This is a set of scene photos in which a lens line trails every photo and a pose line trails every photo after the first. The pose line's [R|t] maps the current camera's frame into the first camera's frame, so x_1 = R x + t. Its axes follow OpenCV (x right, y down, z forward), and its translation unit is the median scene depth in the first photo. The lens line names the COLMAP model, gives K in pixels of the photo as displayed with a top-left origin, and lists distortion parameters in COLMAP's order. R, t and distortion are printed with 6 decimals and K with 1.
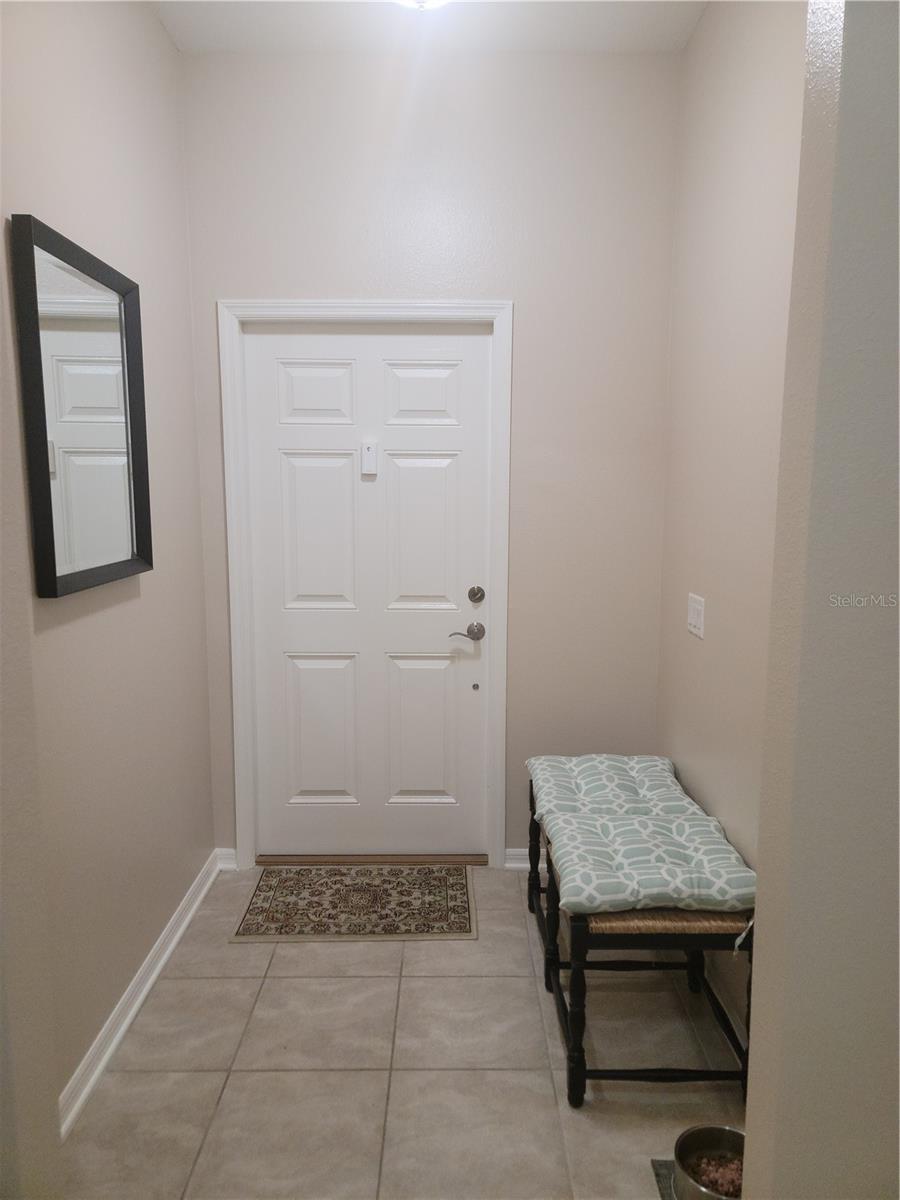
lens RADIAL K [[881.0, 0, 455.5], [0, 881.0, 596.7], [0, 0, 1]] dist [0.057098, -0.008122]
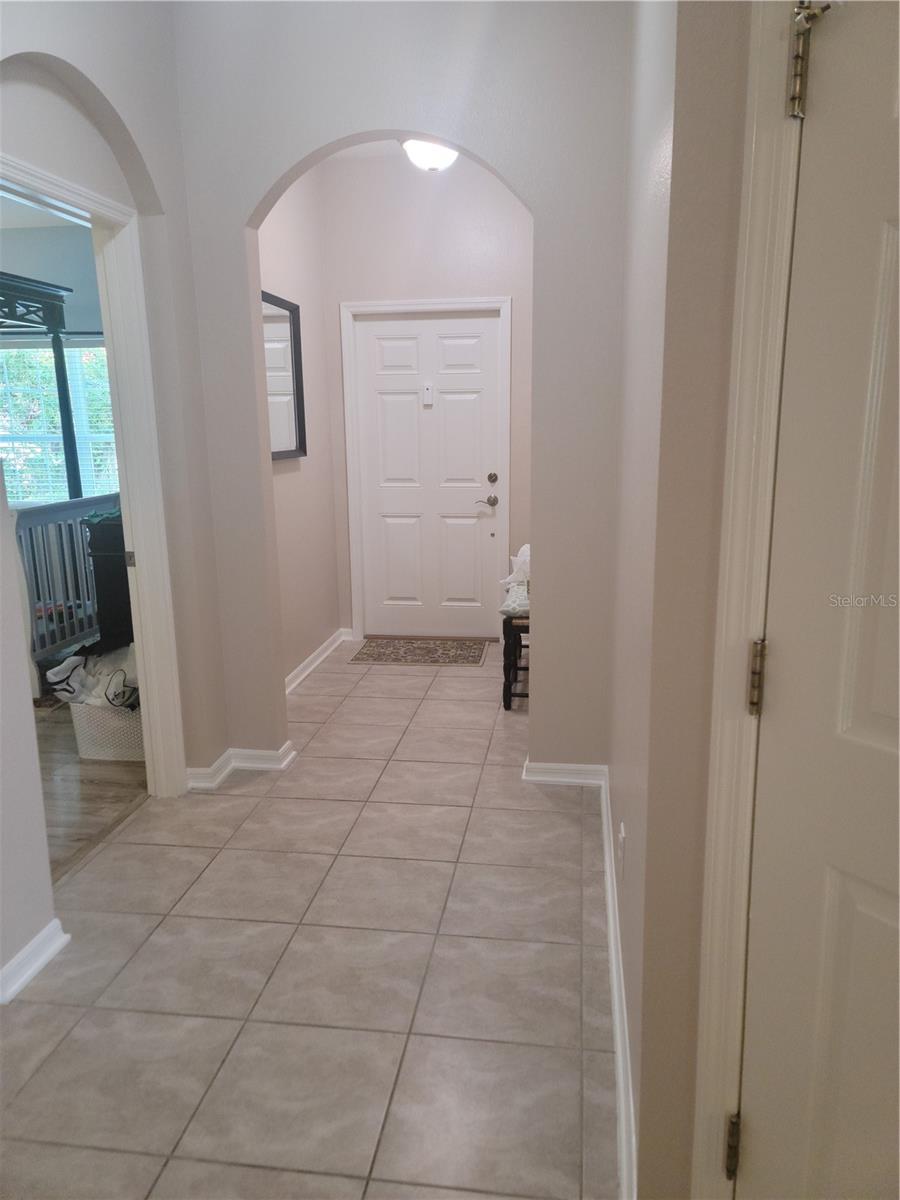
lens RADIAL K [[881.0, 0, 447.2], [0, 881.0, 602.5], [0, 0, 1]] dist [0.057098, -0.008122]
pose [[0.988147, 0.015848, -0.152693, 0.204361], [-0.004807, 0.997363, 0.072412, 0.116288], [0.153438, -0.070820, 0.985617, -0.684744]]
